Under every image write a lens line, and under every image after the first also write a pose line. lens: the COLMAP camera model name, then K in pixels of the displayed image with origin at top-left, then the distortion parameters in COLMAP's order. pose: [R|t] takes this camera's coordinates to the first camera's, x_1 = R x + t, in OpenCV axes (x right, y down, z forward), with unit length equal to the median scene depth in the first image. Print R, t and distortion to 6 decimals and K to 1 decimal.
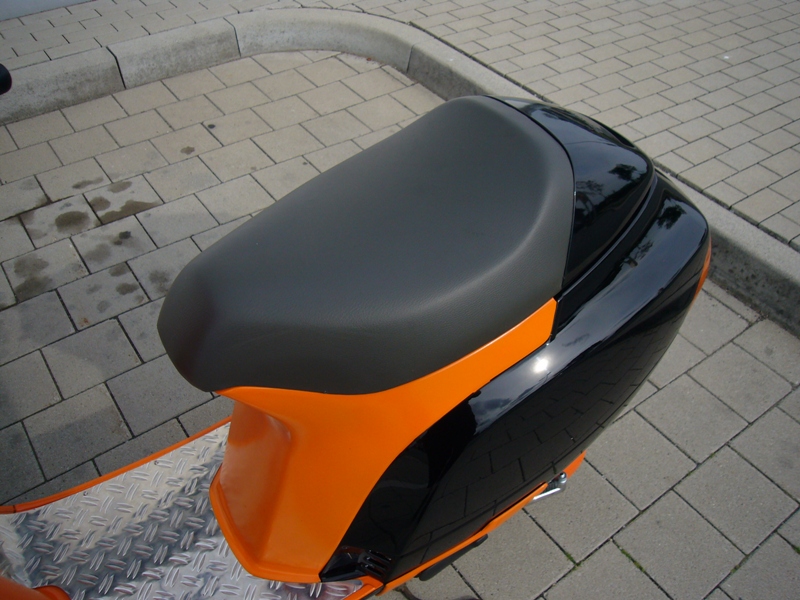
lens RADIAL K [[699.8, 0, 400.9], [0, 699.8, 313.0], [0, 0, 1]] dist [-0.111059, 0.090775]
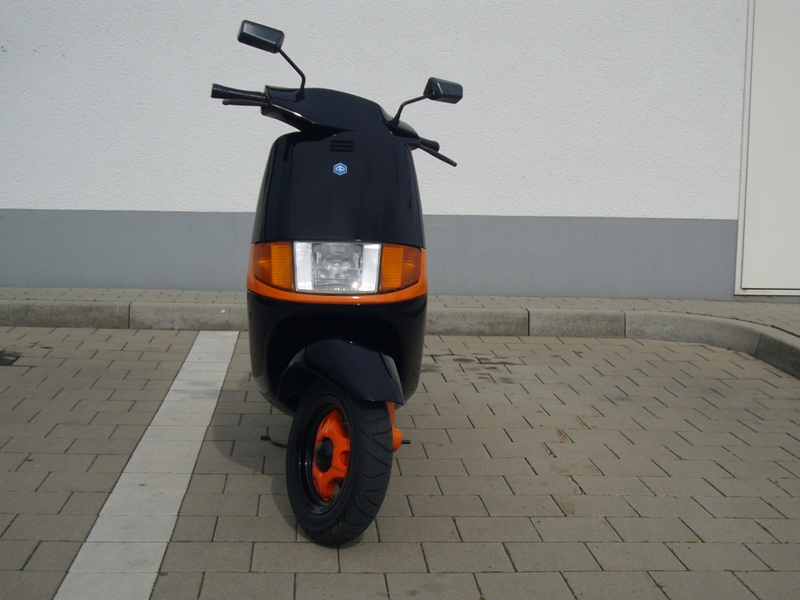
lens RADIAL K [[1197.6, 0, 400.0], [0, 1197.6, 300.0], [0, 0, 1]] dist [-0.037882, 0.002485]
pose [[0.854117, 0.065600, -0.515928, 0.623738], [-0.372243, 0.769899, -0.518354, 0.996721], [0.363208, 0.634785, 0.682003, -0.763437]]
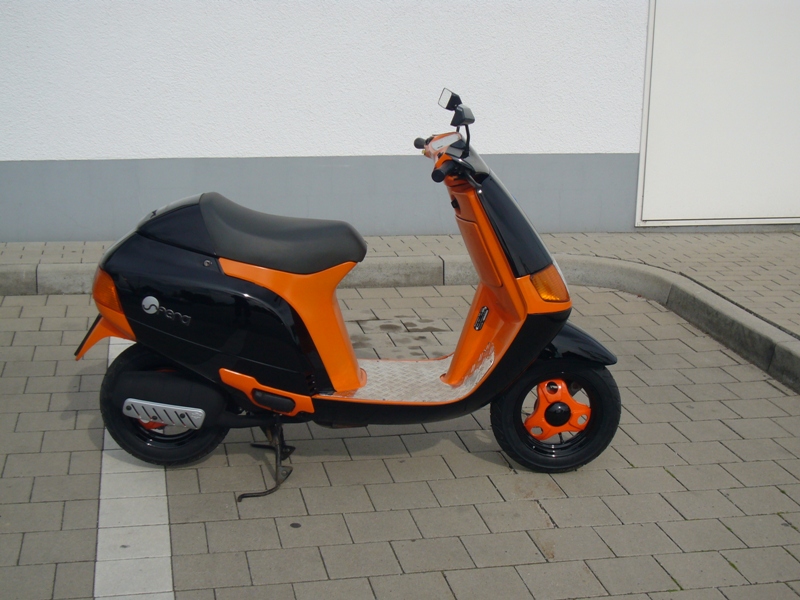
lens RADIAL K [[1201.3, 0, 400.0], [0, 1201.3, 300.0], [0, 0, 1]] dist [-0.014685, -0.093751]
pose [[0.915320, 0.105470, -0.388671, 0.466094], [-0.288504, 0.845088, -0.450102, 0.845970], [0.280989, 0.524120, 0.803955, -0.957550]]
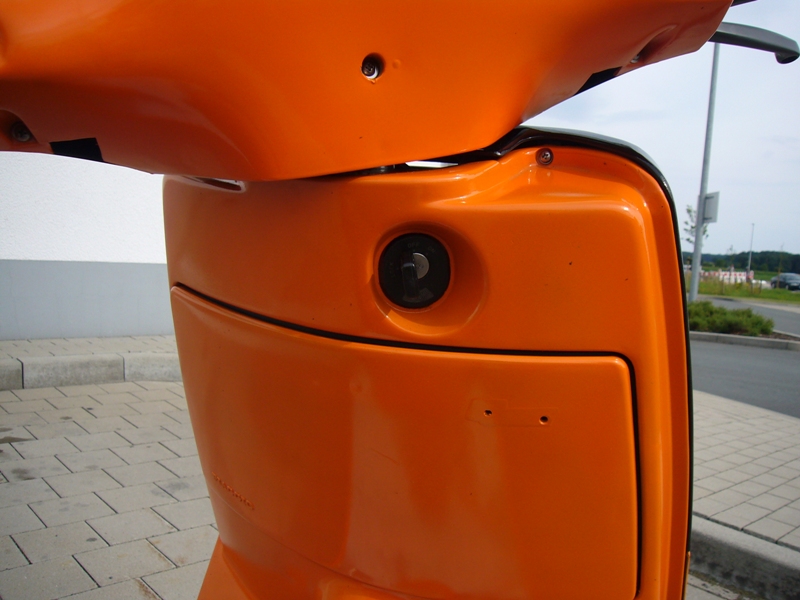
lens RADIAL K [[705.9, 0, 400.0], [0, 705.9, 300.0], [0, 0, 1]] dist [-0.095599, 0.078743]
pose [[0.989873, 0.048785, 0.133308, 0.105714], [0.046414, 0.776245, -0.628720, 0.403899], [-0.134152, 0.628541, 0.766120, -0.158051]]
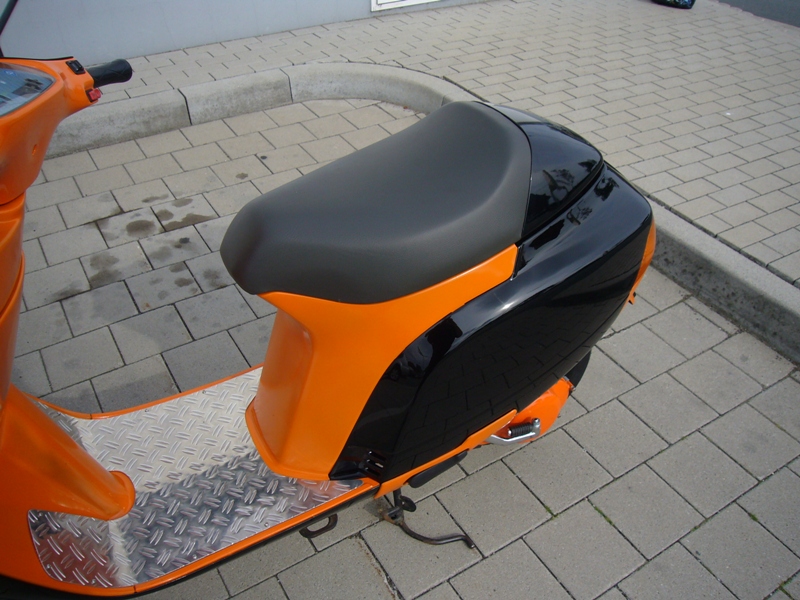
lens RADIAL K [[699.8, 0, 400.9], [0, 699.8, 313.0], [0, 0, 1]] dist [-0.111059, 0.090775]
pose [[0.997499, 0.042929, -0.056145, 0.029007], [-0.048017, 0.994539, -0.092668, 0.084850], [0.051860, 0.095132, 0.994113, -0.111311]]
